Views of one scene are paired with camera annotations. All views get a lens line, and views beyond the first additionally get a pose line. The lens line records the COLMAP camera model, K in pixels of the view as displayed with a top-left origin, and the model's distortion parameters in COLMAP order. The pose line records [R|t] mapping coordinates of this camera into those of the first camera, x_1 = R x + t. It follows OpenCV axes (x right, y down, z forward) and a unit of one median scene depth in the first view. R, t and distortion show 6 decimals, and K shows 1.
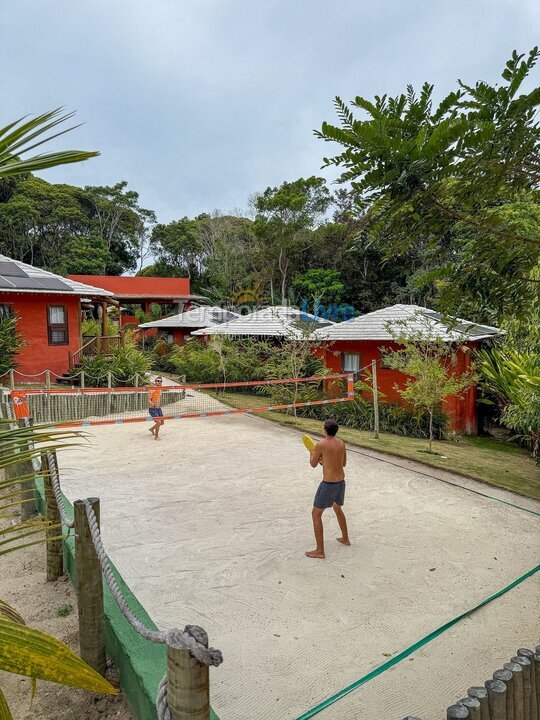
lens RADIAL K [[509.8, 0, 270.0], [0, 509.8, 360.0], [0, 0, 1]] dist [0.060012, -0.000302]
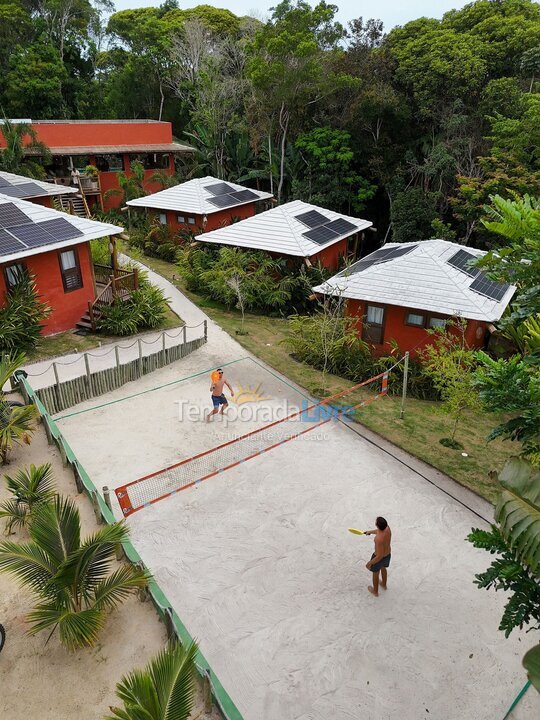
lens RADIAL K [[538.5, 0, 270.0], [0, 538.5, 360.0], [0, 0, 1]] dist [0.045744, 0.000709]
pose [[0.998817, -0.009289, 0.047723, -0.048826], [-0.008453, 0.933451, 0.358604, -0.143878], [-0.047878, -0.358584, 0.932269, -0.006186]]
